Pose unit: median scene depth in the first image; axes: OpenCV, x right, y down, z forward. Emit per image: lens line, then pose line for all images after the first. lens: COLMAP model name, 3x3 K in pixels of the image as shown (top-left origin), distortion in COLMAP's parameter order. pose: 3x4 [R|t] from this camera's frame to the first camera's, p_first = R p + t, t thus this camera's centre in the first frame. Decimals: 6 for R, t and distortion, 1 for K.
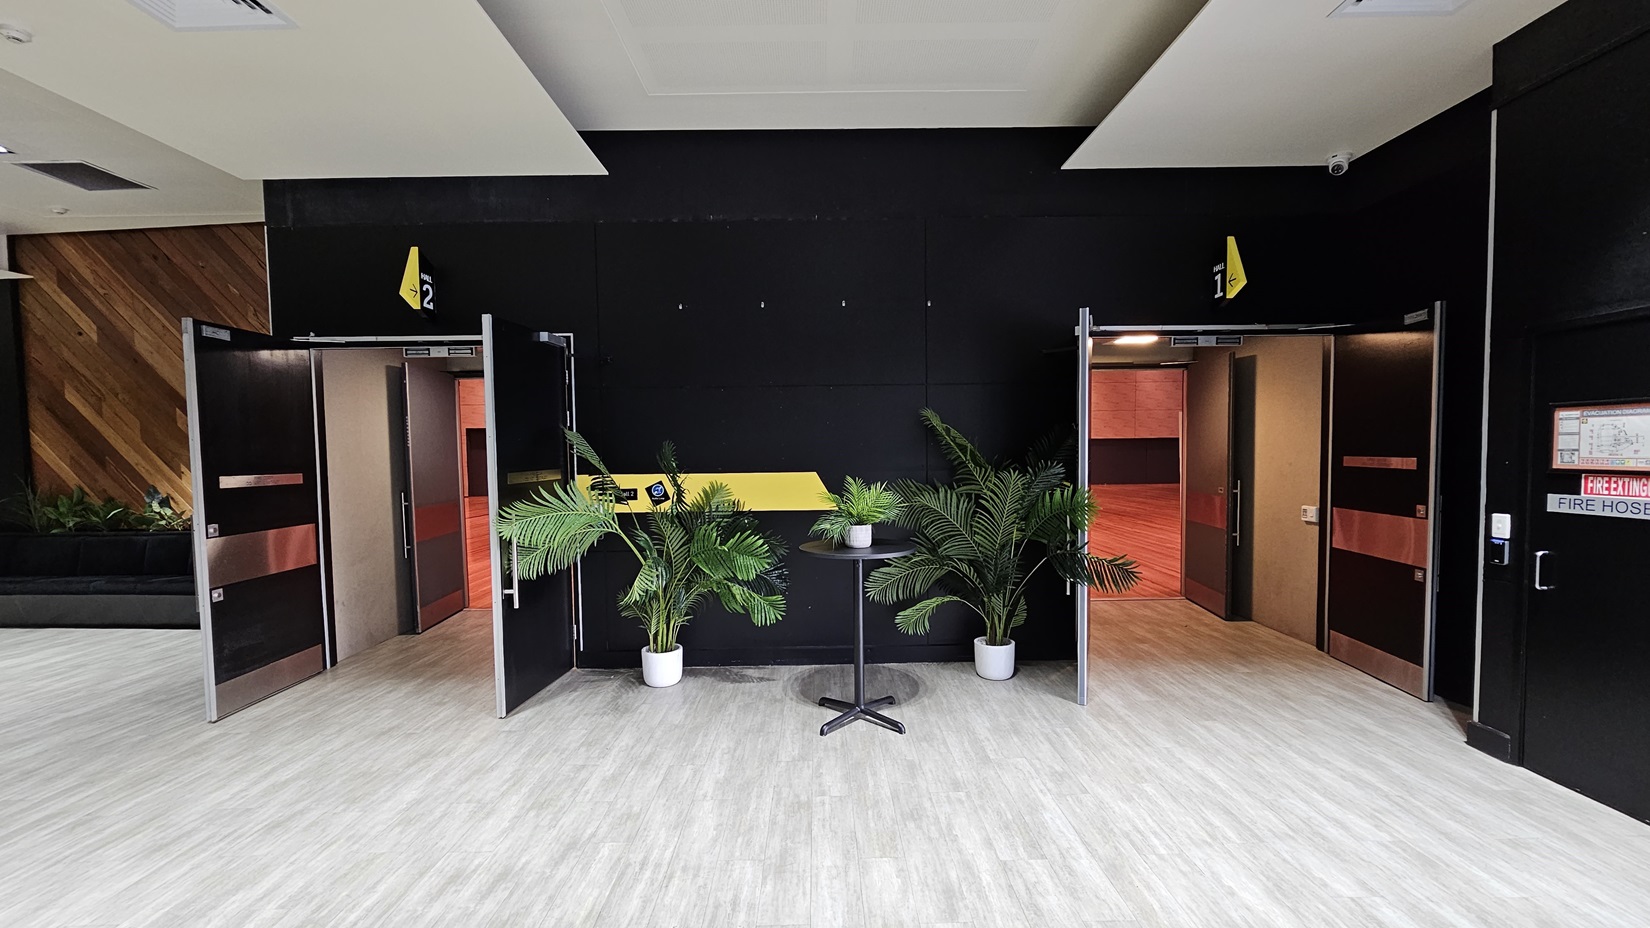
lens RADIAL K [[684.4, 0, 827.2], [0, 684.4, 487.8], [0, 0, 1]] dist [-0.000261, 0.000316]
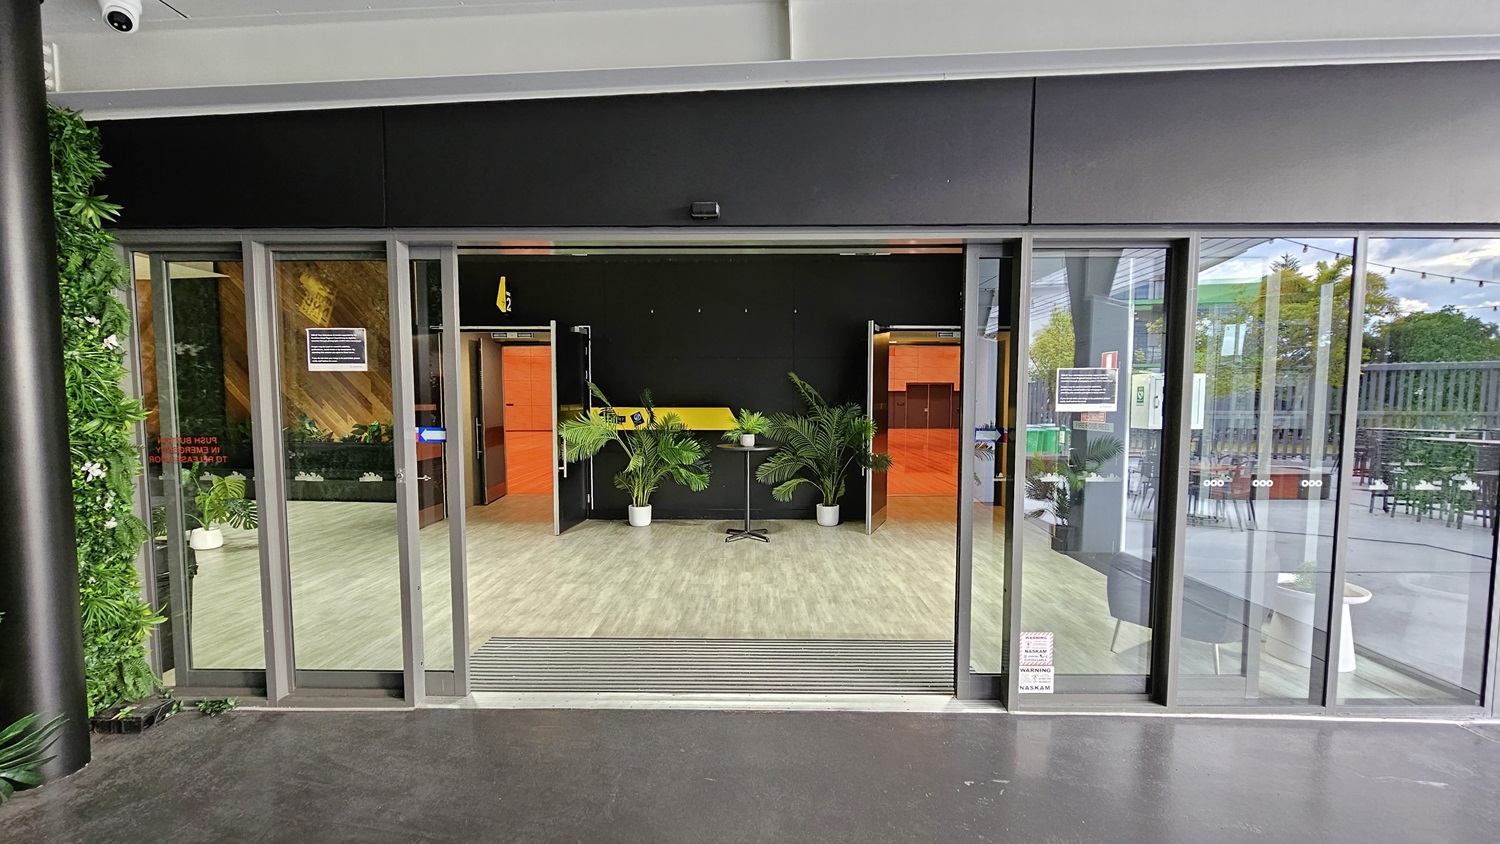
lens RADIAL K [[622.2, 0, 752.0], [0, 622.2, 443.7], [0, 0, 1]] dist [-0.000261, 0.000316]
pose [[0.999804, 0.015441, -0.012364, 0.069666], [-0.015203, 0.999703, 0.019072, 0.040316], [0.012654, -0.018880, 0.999742, -0.634669]]
